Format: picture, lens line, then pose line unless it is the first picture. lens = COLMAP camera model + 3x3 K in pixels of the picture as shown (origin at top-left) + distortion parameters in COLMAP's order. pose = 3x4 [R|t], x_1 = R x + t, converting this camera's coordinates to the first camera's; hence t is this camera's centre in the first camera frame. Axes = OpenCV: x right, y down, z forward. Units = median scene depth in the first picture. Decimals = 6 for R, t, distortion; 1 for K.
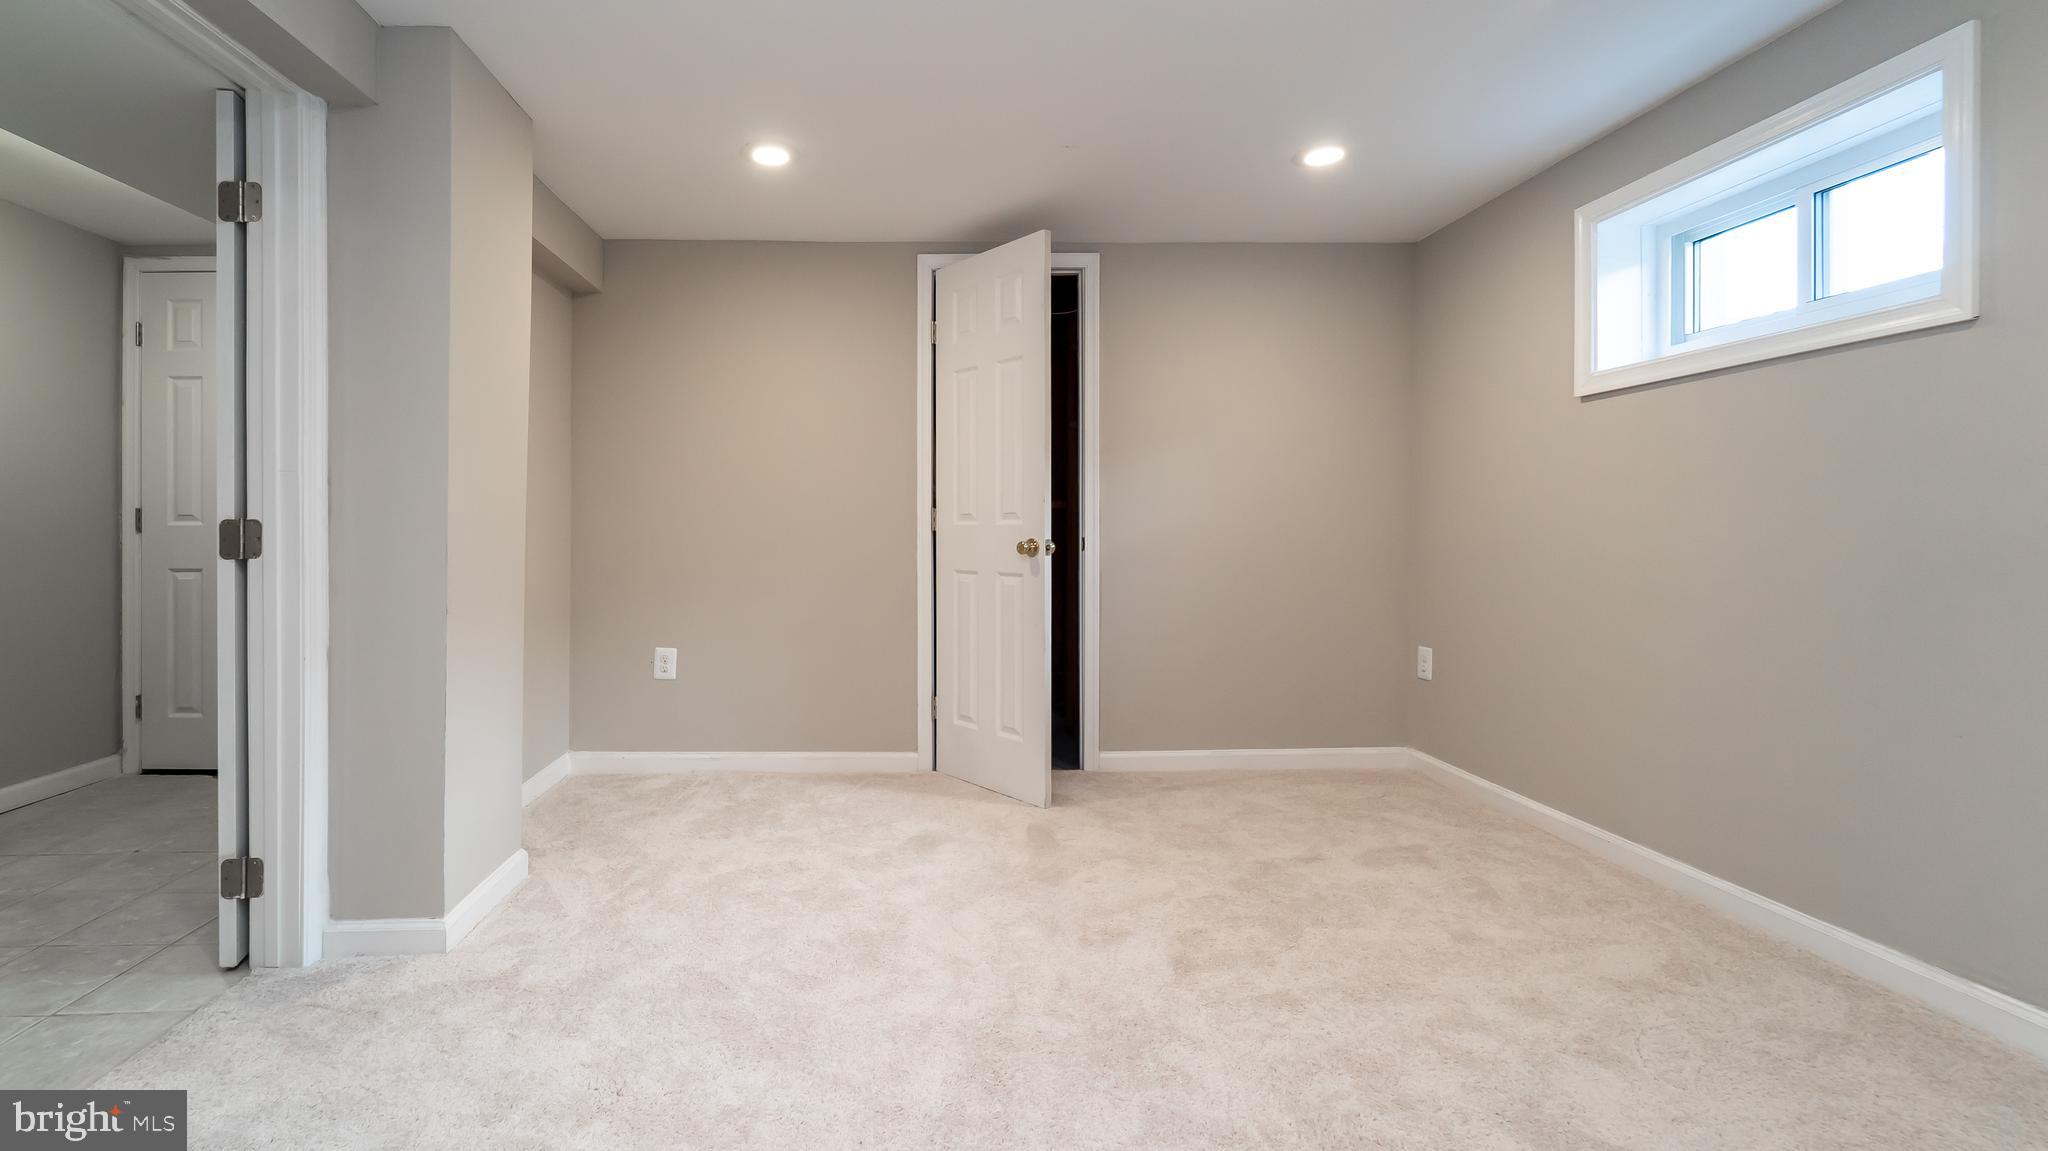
lens RADIAL K [[808.2, 0, 959.7], [0, 808.2, 517.3], [0, 0, 1]] dist [-0.001584, 0.000073]
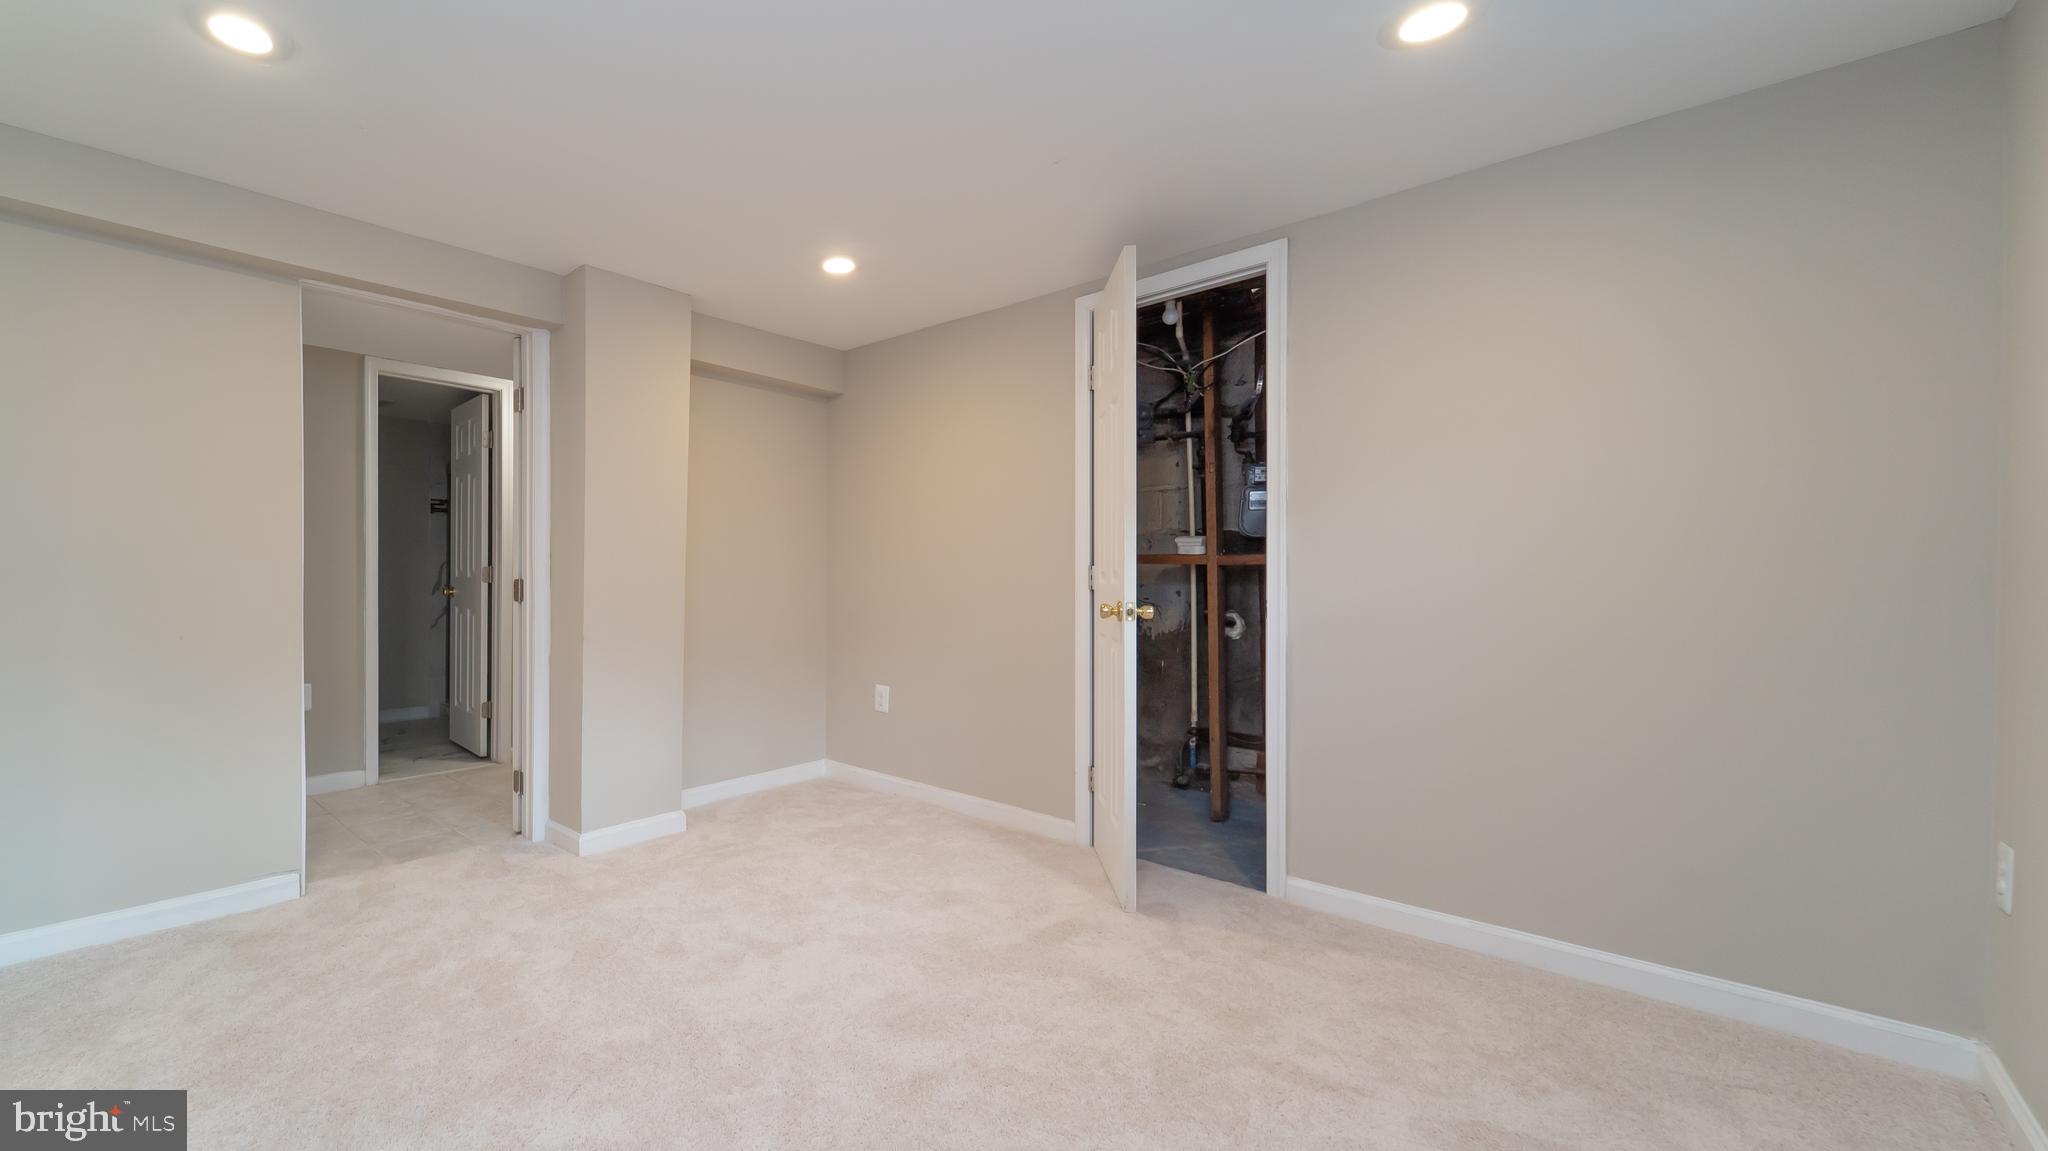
lens RADIAL K [[854.3, 0, 1021.6], [0, 854.3, 566.5], [0, 0, 1]] dist [-0.003309, 0.000014]
pose [[0.692782, -0.002859, -0.721141, 0.683609], [0.003855, 0.999993, -0.000261, -0.011694], [0.721137, -0.002599, 0.692788, 0.280590]]
